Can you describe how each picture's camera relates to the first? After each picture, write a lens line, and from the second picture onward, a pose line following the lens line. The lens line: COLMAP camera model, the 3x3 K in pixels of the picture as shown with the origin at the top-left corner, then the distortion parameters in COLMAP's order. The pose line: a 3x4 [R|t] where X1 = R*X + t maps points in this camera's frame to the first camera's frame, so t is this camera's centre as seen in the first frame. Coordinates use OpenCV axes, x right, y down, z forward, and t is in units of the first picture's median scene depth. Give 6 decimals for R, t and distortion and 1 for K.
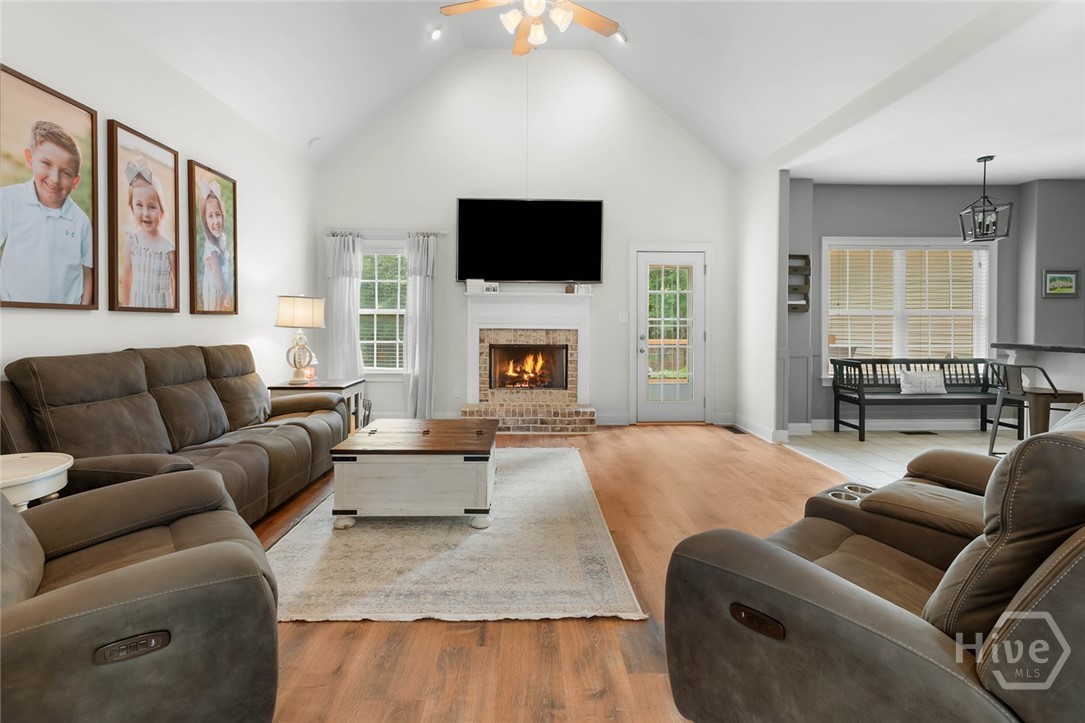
lens RADIAL K [[517.4, 0, 548.2], [0, 517.4, 326.1], [0, 0, 1]] dist [-0.013204, 0.006892]
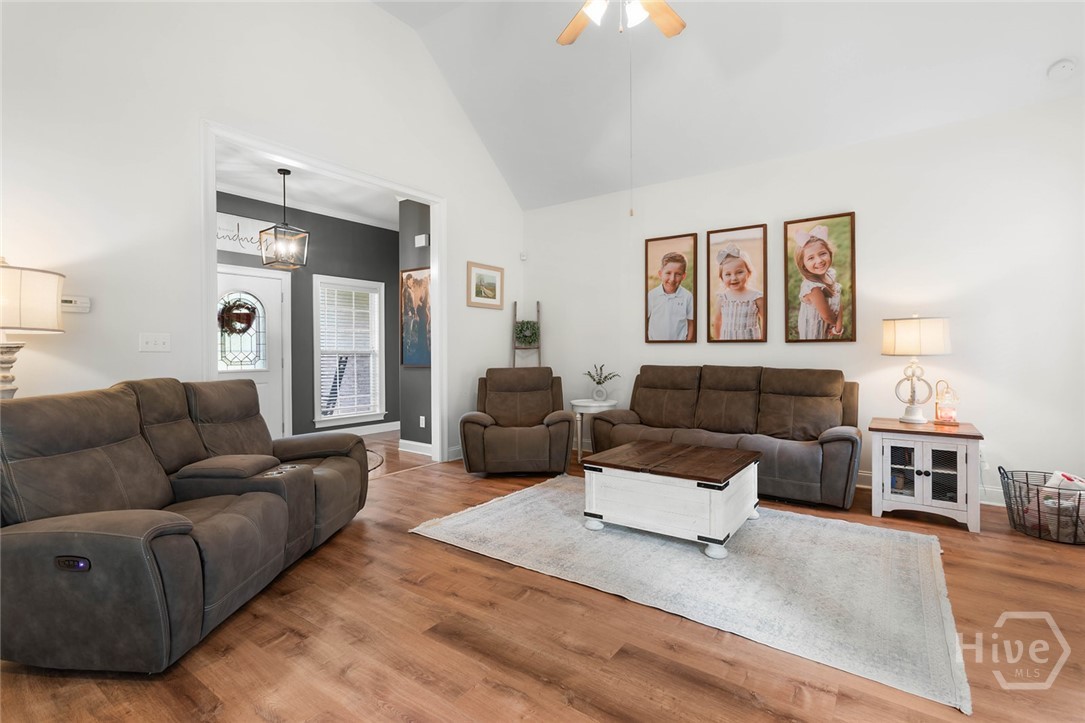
lens RADIAL K [[517.4, 0, 535.0], [0, 517.4, 338.1], [0, 0, 1]] dist [-0.013204, 0.006892]
pose [[-0.629846, -0.013845, -0.776597, 0.668516], [-0.002070, 0.999867, -0.016147, -0.012414], [0.776718, -0.008562, -0.629791, 1.284599]]
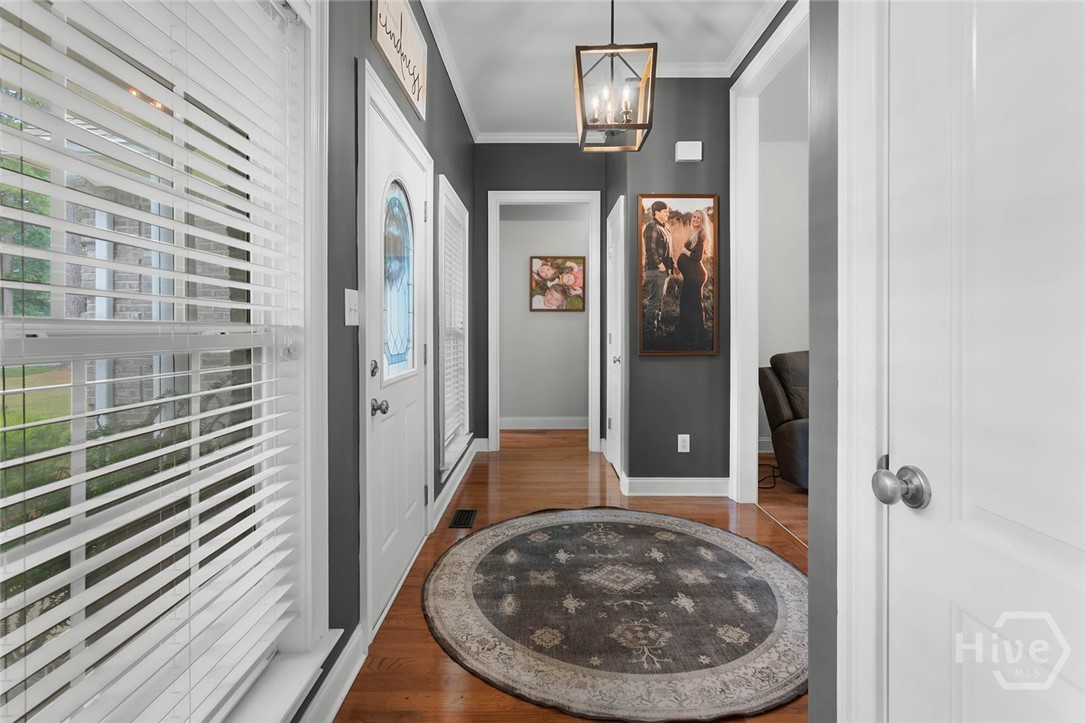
lens RADIAL K [[517.4, 0, 515.1], [0, 517.4, 326.6], [0, 0, 1]] dist [-0.013204, 0.006892]
pose [[-0.055524, -0.011043, -0.998396, 0.656358], [-0.006822, 0.999920, -0.010681, 0.009877], [0.998434, 0.006219, -0.055595, -0.183822]]
